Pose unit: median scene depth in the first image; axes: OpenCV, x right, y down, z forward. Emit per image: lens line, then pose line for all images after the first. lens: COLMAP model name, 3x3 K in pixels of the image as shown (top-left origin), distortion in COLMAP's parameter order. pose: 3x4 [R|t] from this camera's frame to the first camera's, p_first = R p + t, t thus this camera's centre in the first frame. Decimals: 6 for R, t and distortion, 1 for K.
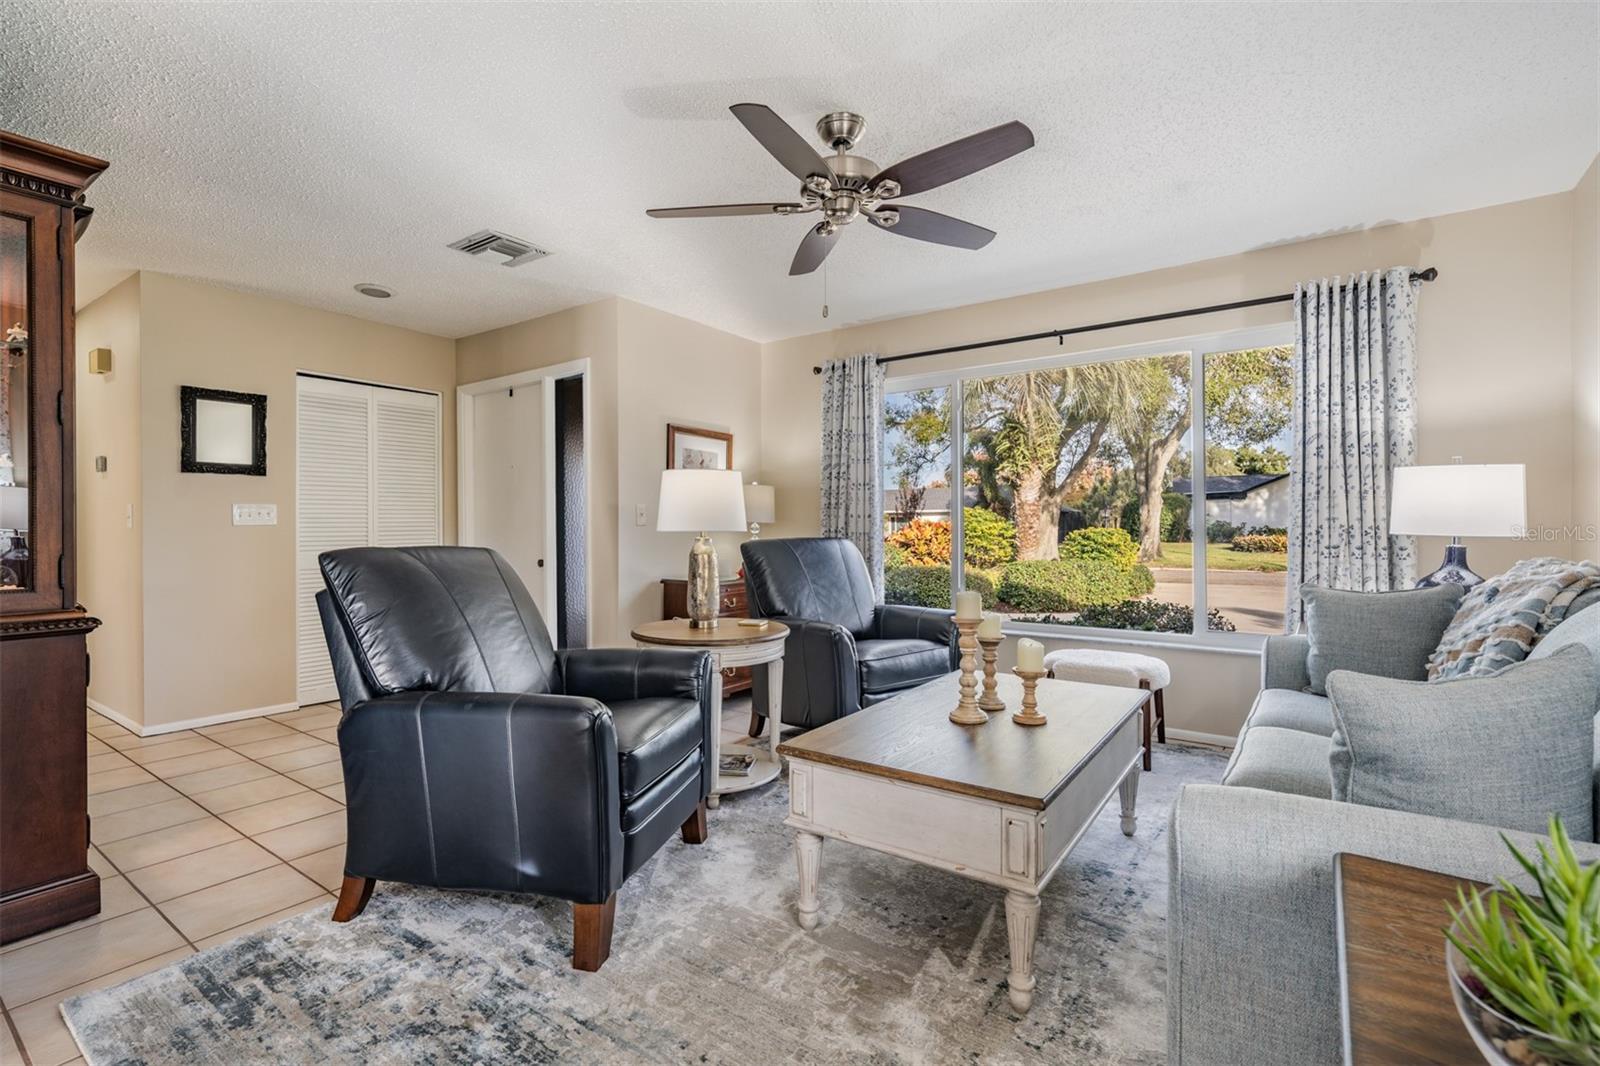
lens RADIAL K [[715.2, 0, 800.0], [0, 715.2, 533.0], [0, 0, 1]] dist [0.000316, -0.000008]
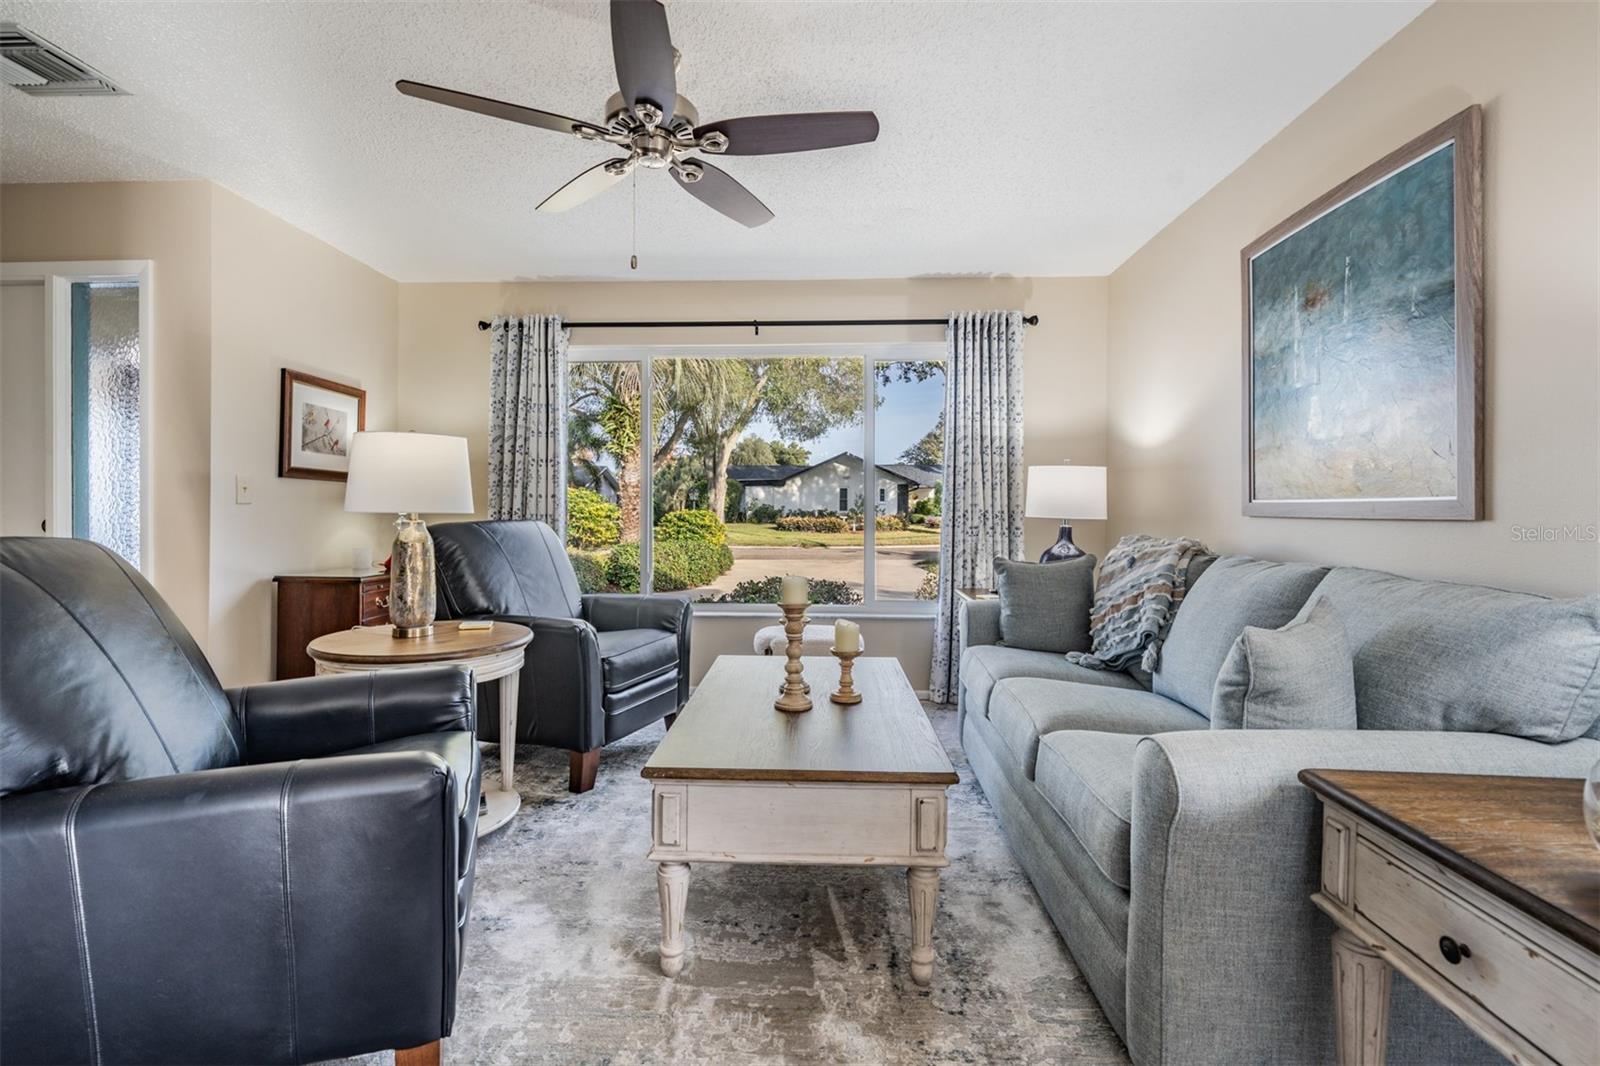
lens RADIAL K [[718.8, 0, 793.4], [0, 718.8, 515.3], [0, 0, 1]] dist [0.001523, 0.000046]
pose [[0.845470, 0.002256, 0.534018, -0.197092], [-0.003020, 0.999995, 0.000556, -0.001356], [-0.534015, -0.002082, 0.845473, 0.112734]]
